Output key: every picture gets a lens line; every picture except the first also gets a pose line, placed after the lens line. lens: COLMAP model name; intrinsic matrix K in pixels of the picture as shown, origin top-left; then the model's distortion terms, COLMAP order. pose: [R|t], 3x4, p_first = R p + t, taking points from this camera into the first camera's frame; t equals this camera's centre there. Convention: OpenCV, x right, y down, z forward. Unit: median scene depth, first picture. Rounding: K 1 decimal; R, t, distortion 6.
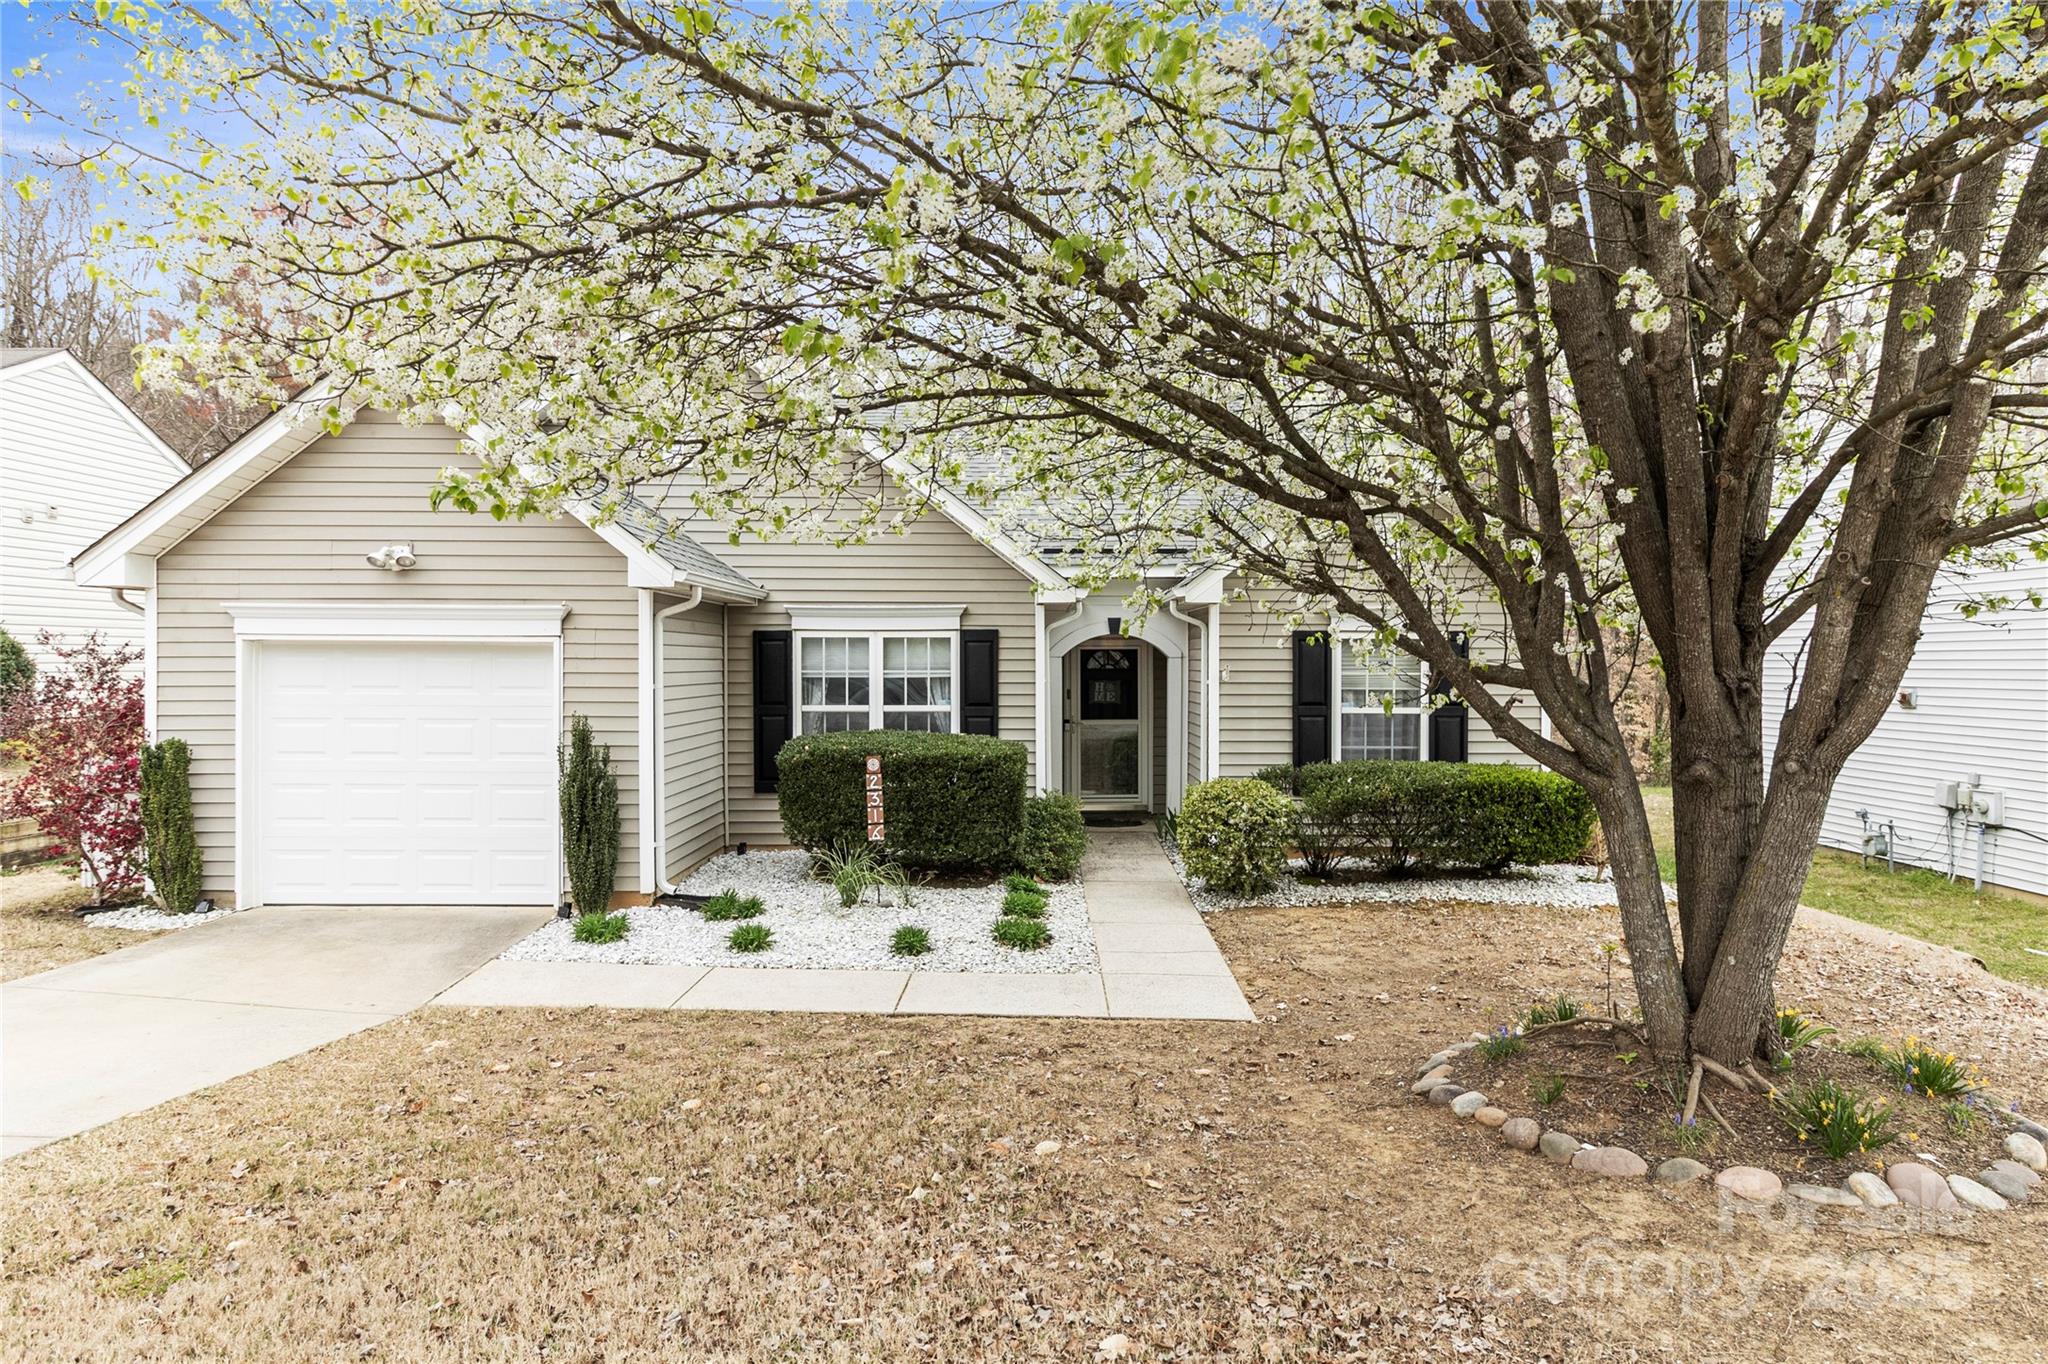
lens RADIAL K [[1229.8, 0, 1022.9], [0, 1229.8, 676.3], [0, 0, 1]] dist [-0.004089, -0.000496]
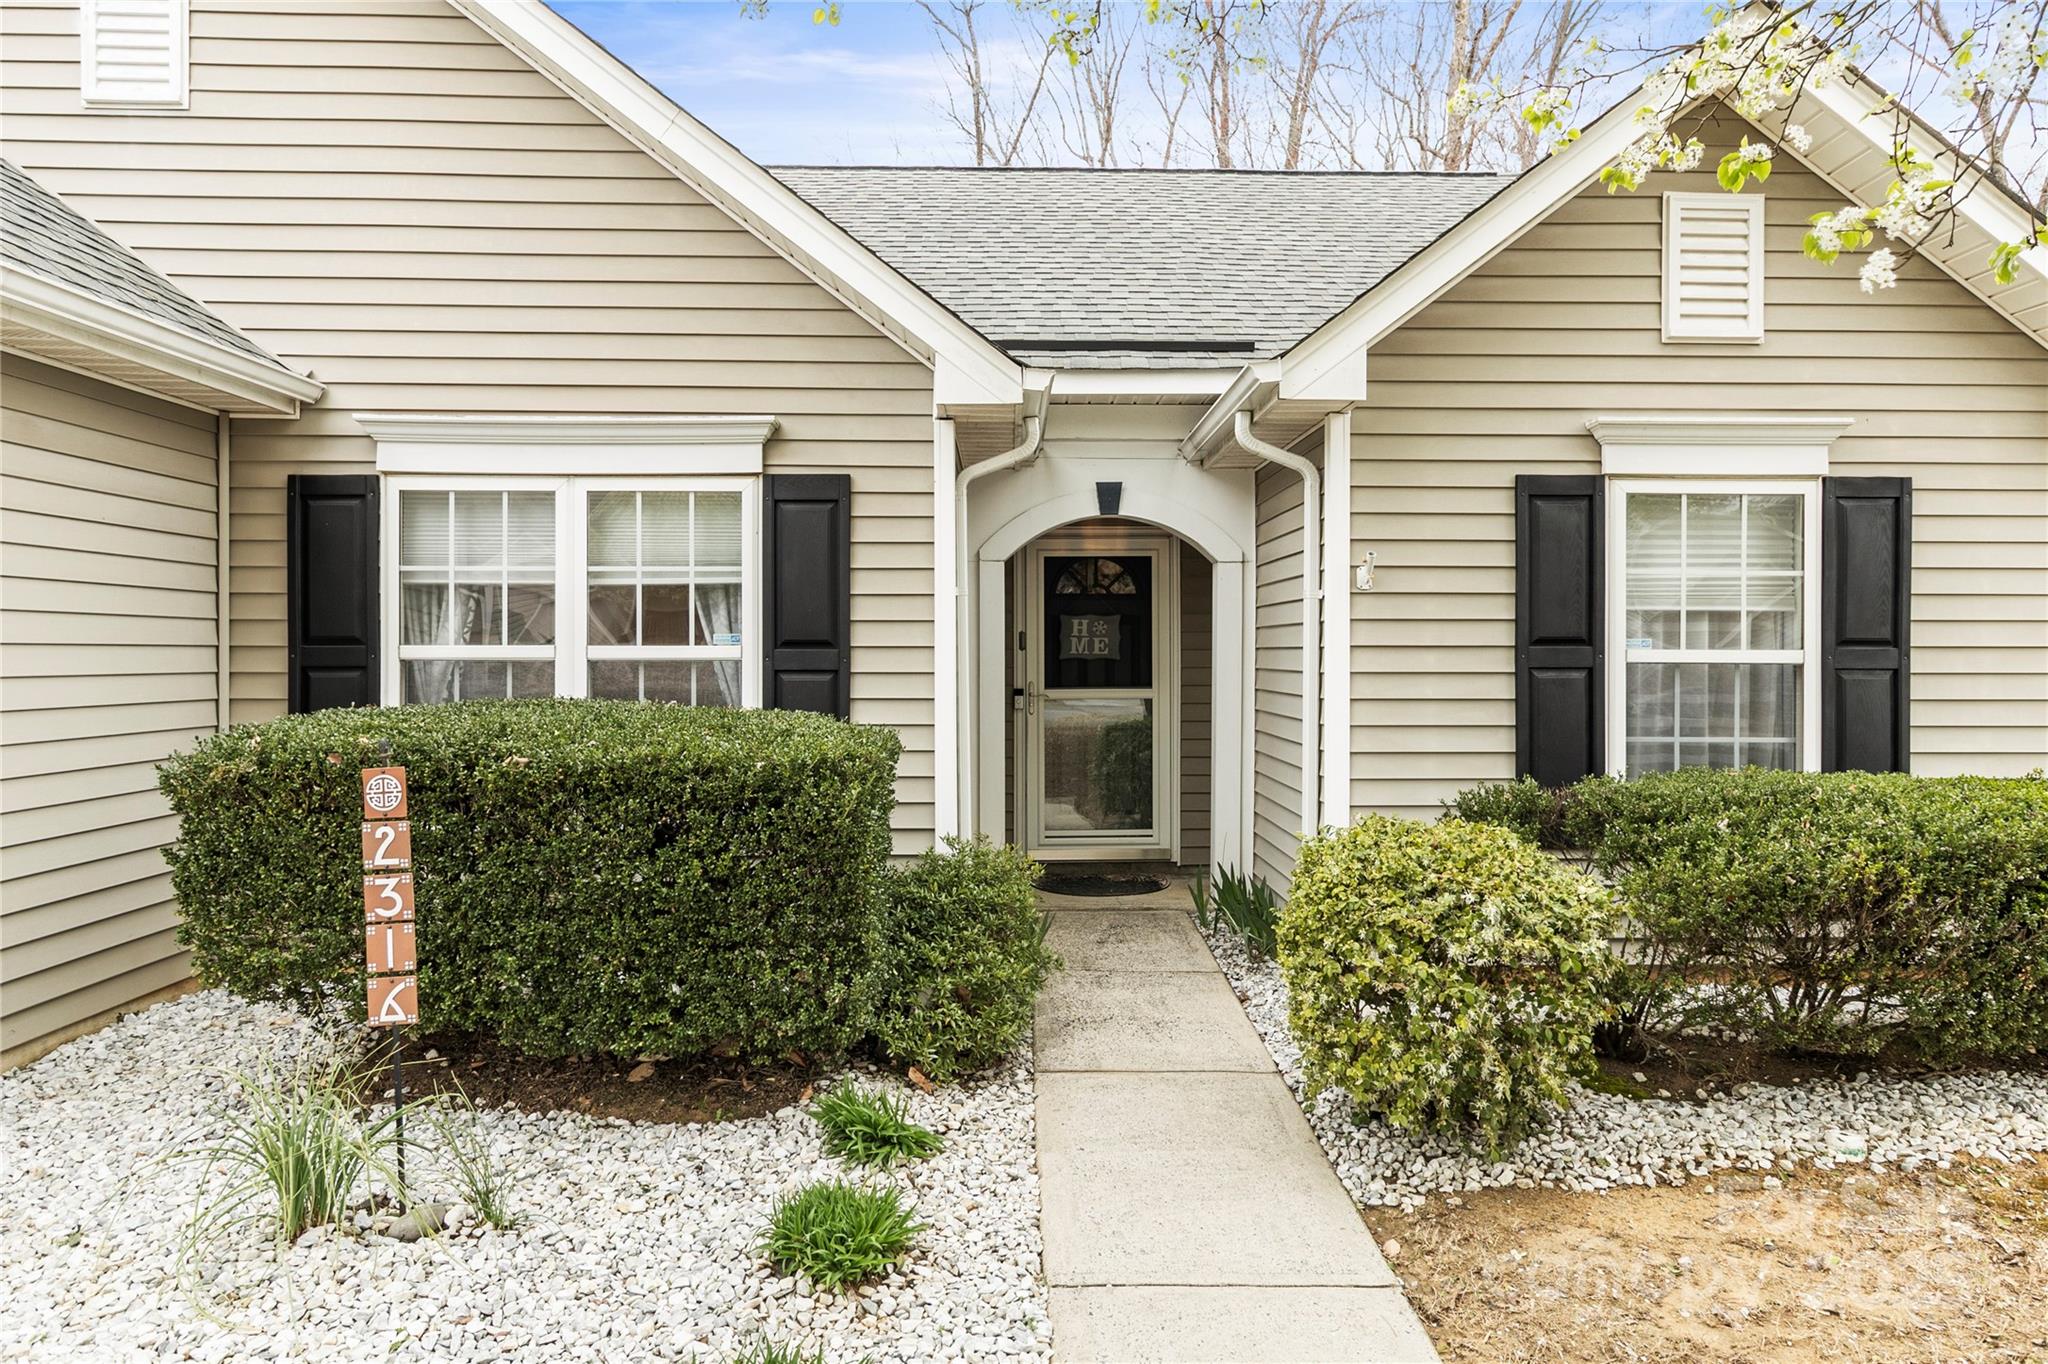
lens RADIAL K [[1229.8, 0, 1028.4], [0, 1229.8, 673.6], [0, 0, 1]] dist [-0.004089, -0.000496]
pose [[0.999845, 0.000516, 0.017578, 0.036647], [-0.000542, 0.999999, 0.001503, 0.033007], [-0.017577, -0.001512, 0.999844, 0.556578]]
